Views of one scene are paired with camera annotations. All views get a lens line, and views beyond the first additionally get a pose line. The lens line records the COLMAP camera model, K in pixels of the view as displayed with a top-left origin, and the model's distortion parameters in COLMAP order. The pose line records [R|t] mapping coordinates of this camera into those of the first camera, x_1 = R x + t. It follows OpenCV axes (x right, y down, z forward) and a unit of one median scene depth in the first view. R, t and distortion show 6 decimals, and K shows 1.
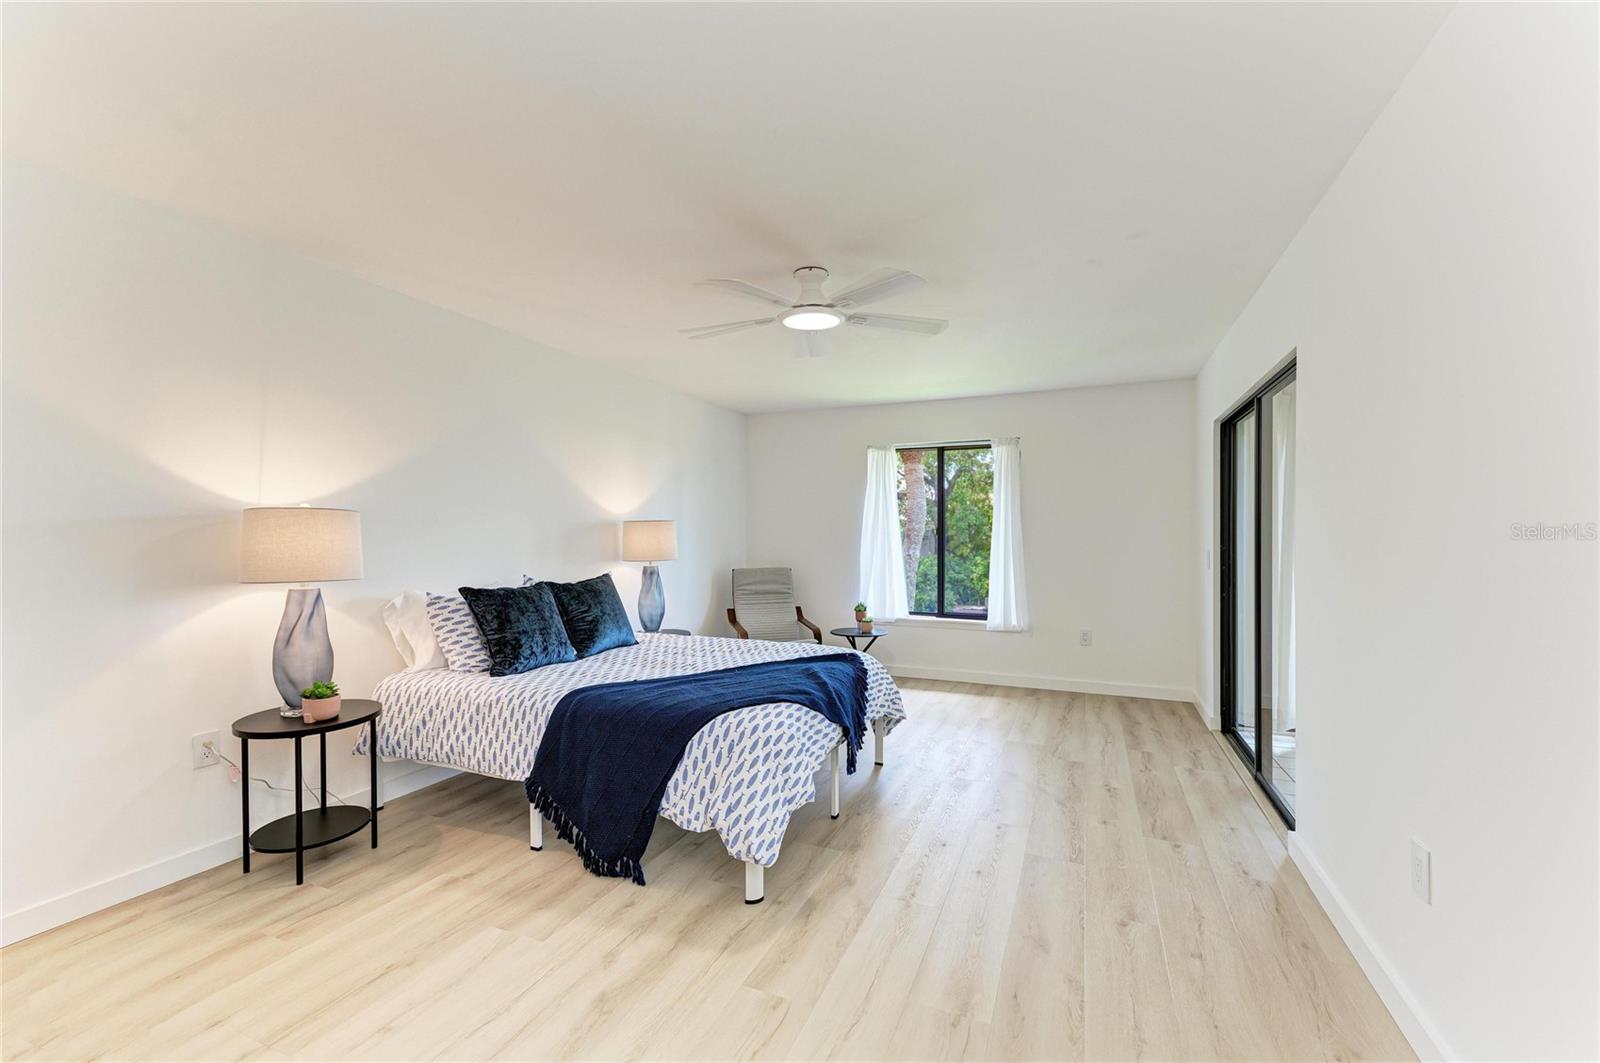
lens RADIAL K [[648.0, 0, 800.0], [0, 648.0, 538.3], [0, 0, 1]] dist [0.012626, 0.000047]
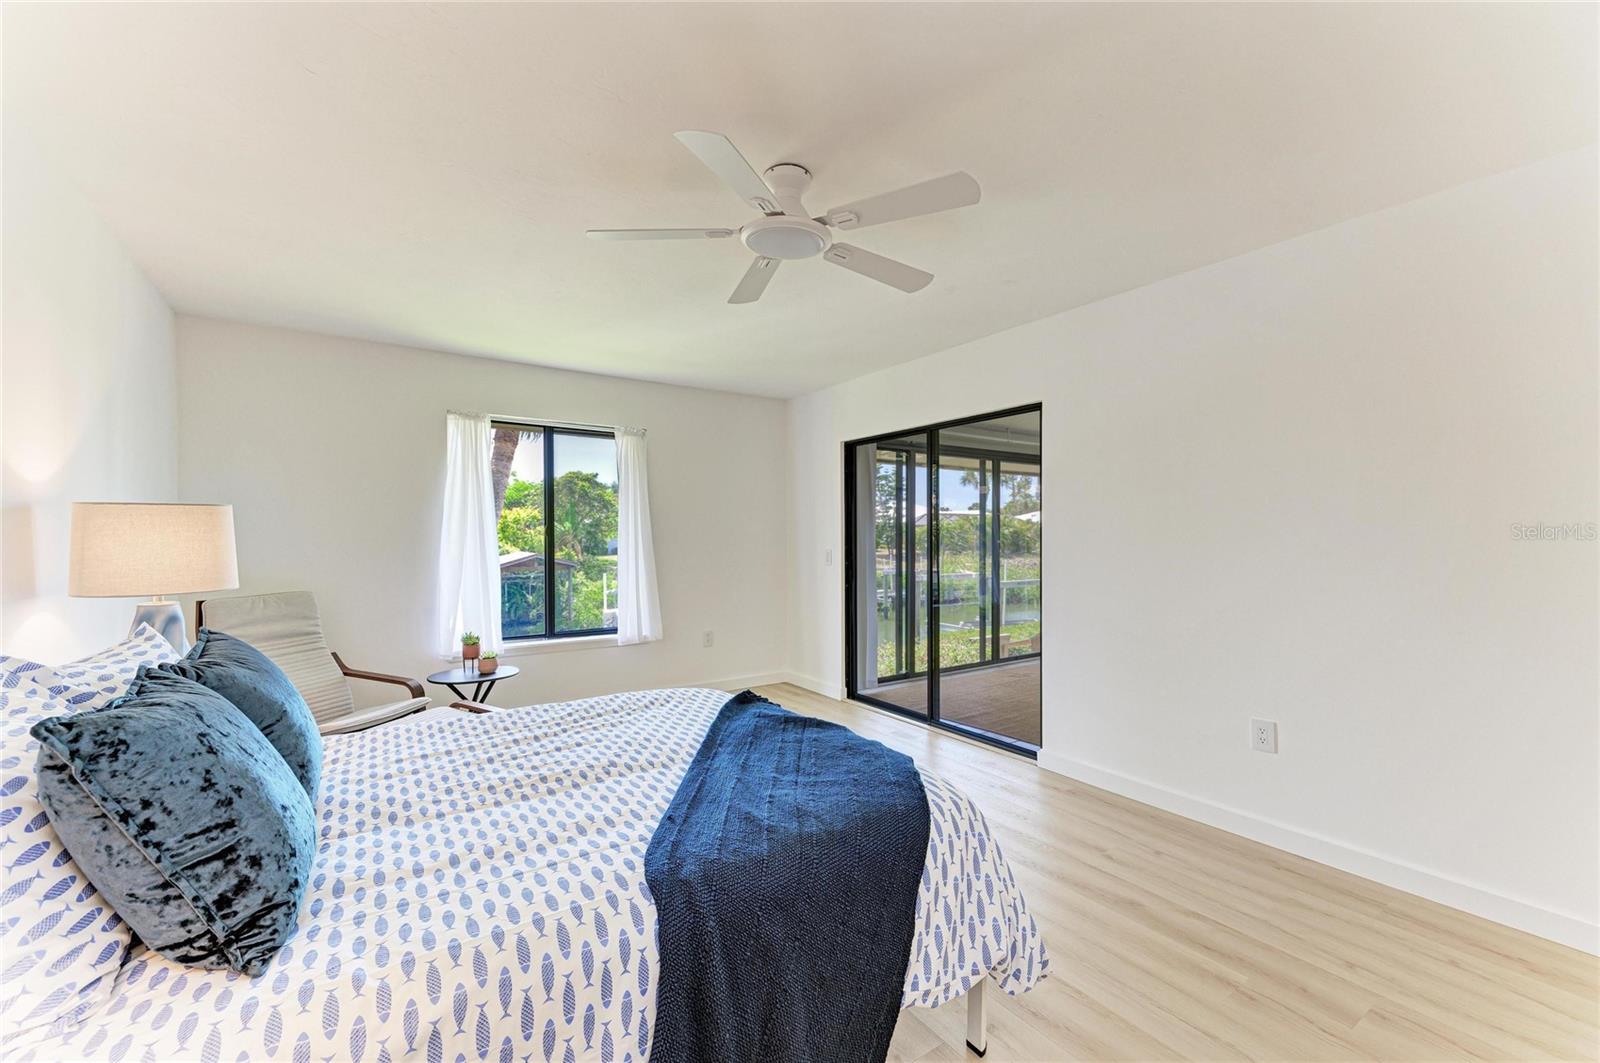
lens RADIAL K [[648.0, 0, 814.7], [0, 648.0, 541.6], [0, 0, 1]] dist [0.012626, 0.000047]
pose [[0.528795, -0.005863, 0.848729, -0.321429], [0.000568, 0.999978, 0.006555, -0.004396], [-0.848749, -0.002984, 0.528787, 0.317474]]
